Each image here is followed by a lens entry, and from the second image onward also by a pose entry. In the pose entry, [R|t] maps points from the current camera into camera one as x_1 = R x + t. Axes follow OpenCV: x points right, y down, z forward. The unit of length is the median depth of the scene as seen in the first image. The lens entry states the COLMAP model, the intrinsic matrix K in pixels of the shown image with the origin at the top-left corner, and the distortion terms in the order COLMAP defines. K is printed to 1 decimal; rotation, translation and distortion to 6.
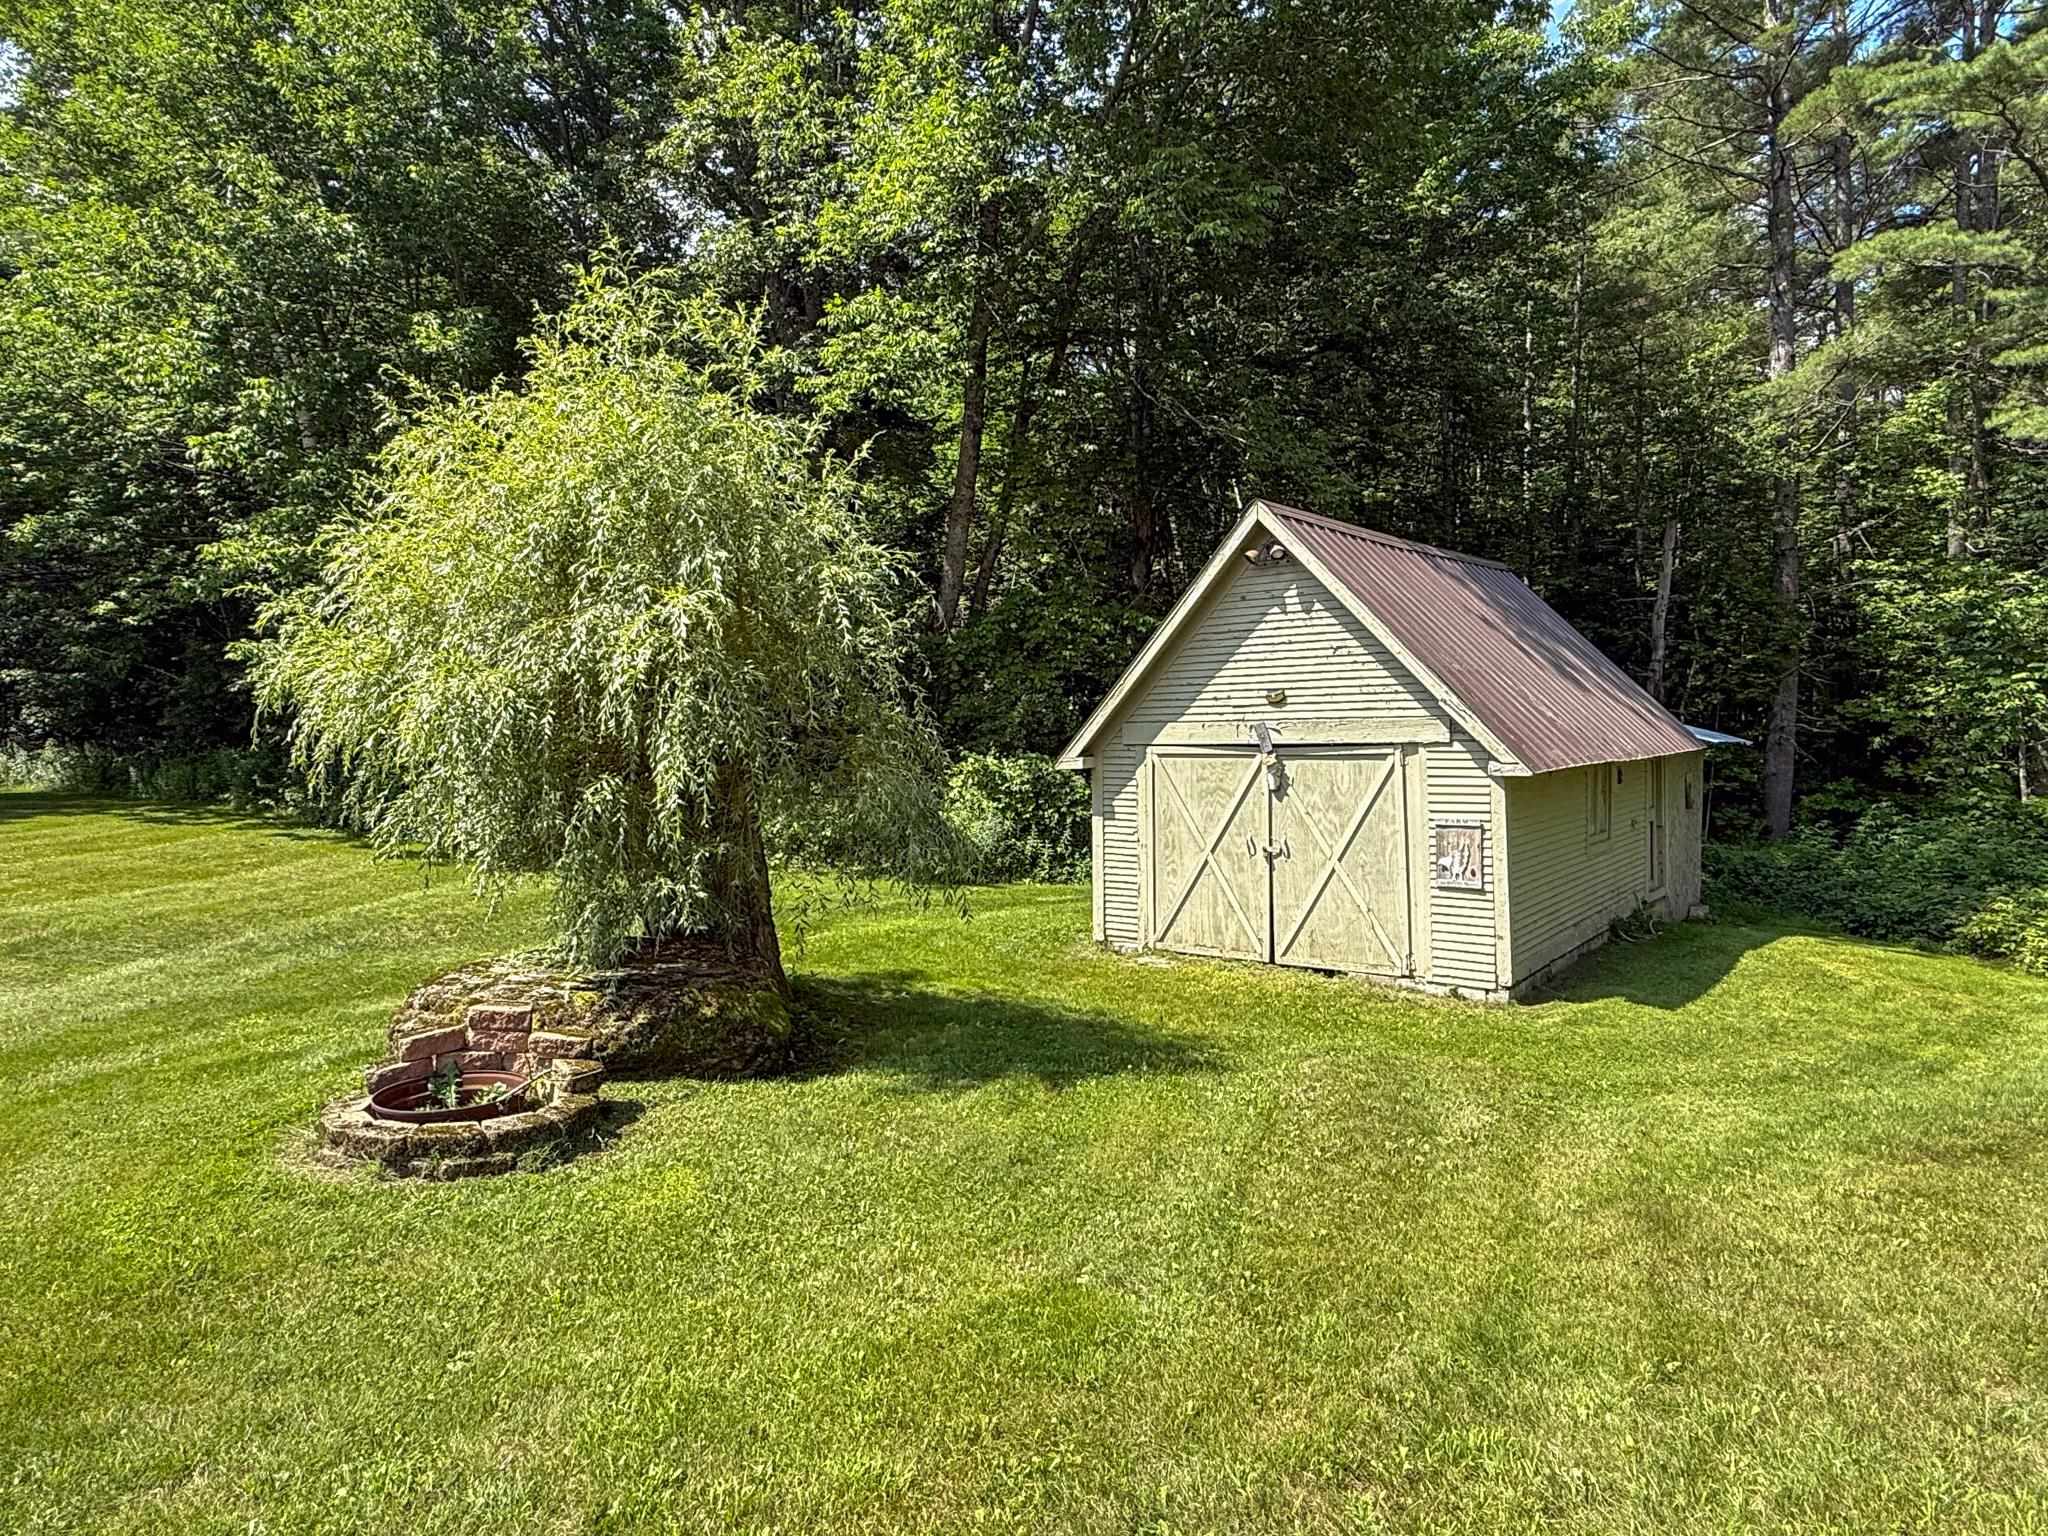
lens RADIAL K [[1198.0, 0, 1024.0], [0, 1198.0, 768.0], [0, 0, 1]] dist [0.001061, 0.000222]
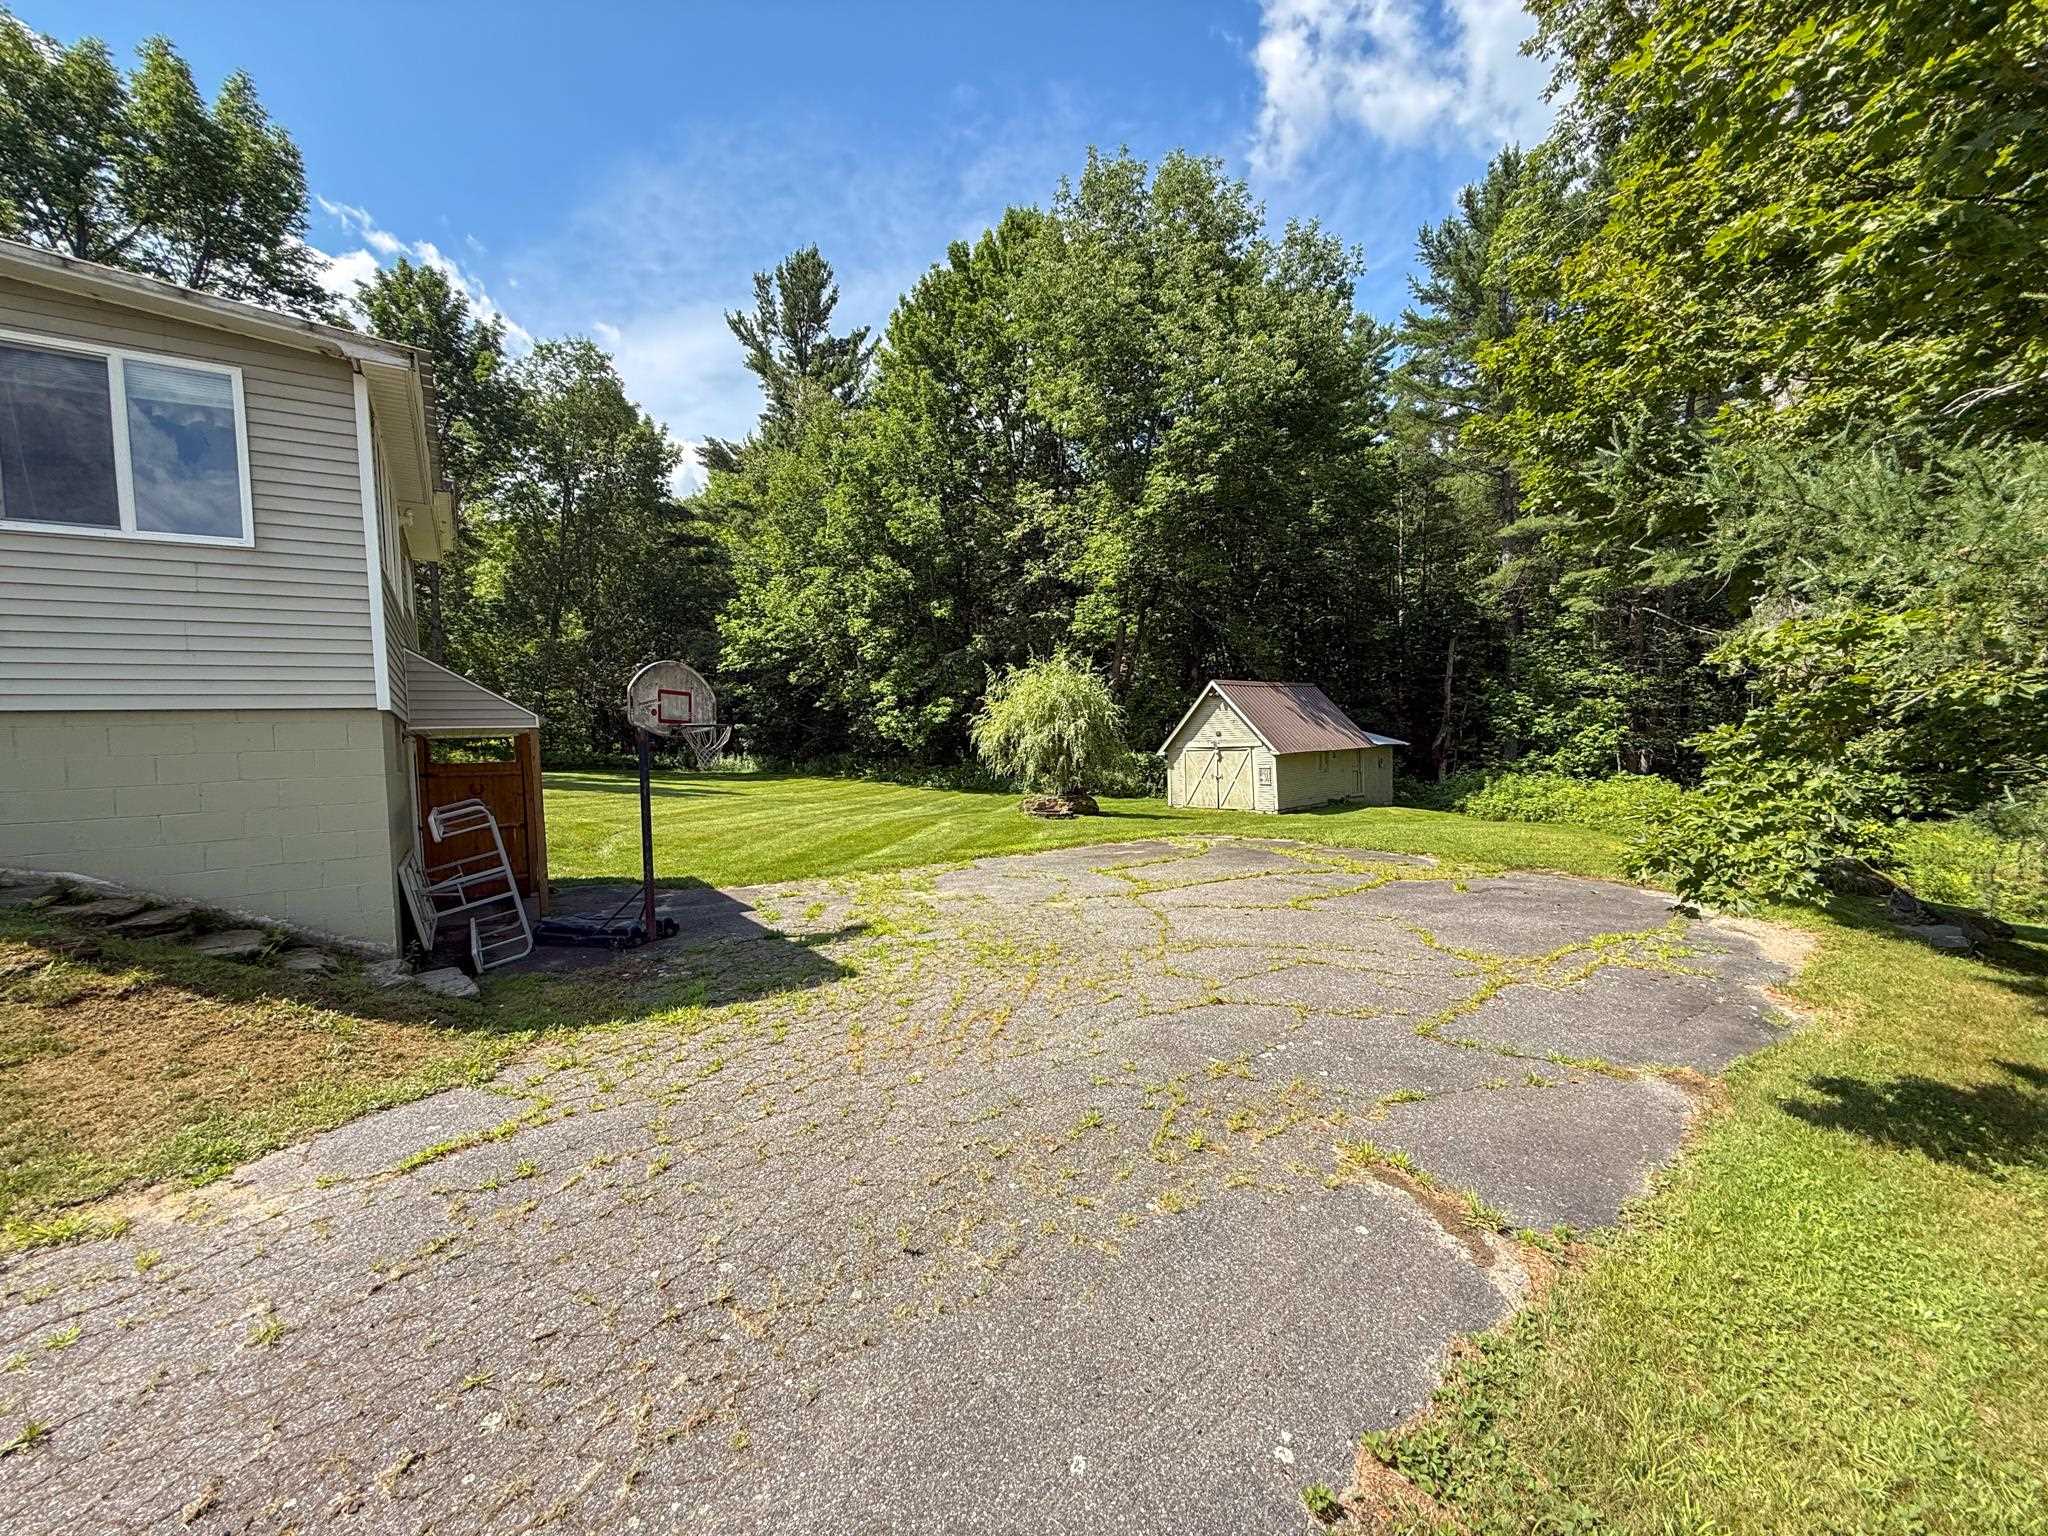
lens RADIAL K [[824.2, 0, 1007.9], [0, 824.2, 767.7], [0, 0, 1]] dist [0.000337, 0.000195]
pose [[0.987338, -0.010711, -0.158266, -0.022235], [0.011103, 0.999937, 0.001595, 0.031181], [0.158239, -0.003332, 0.987395, -1.560853]]
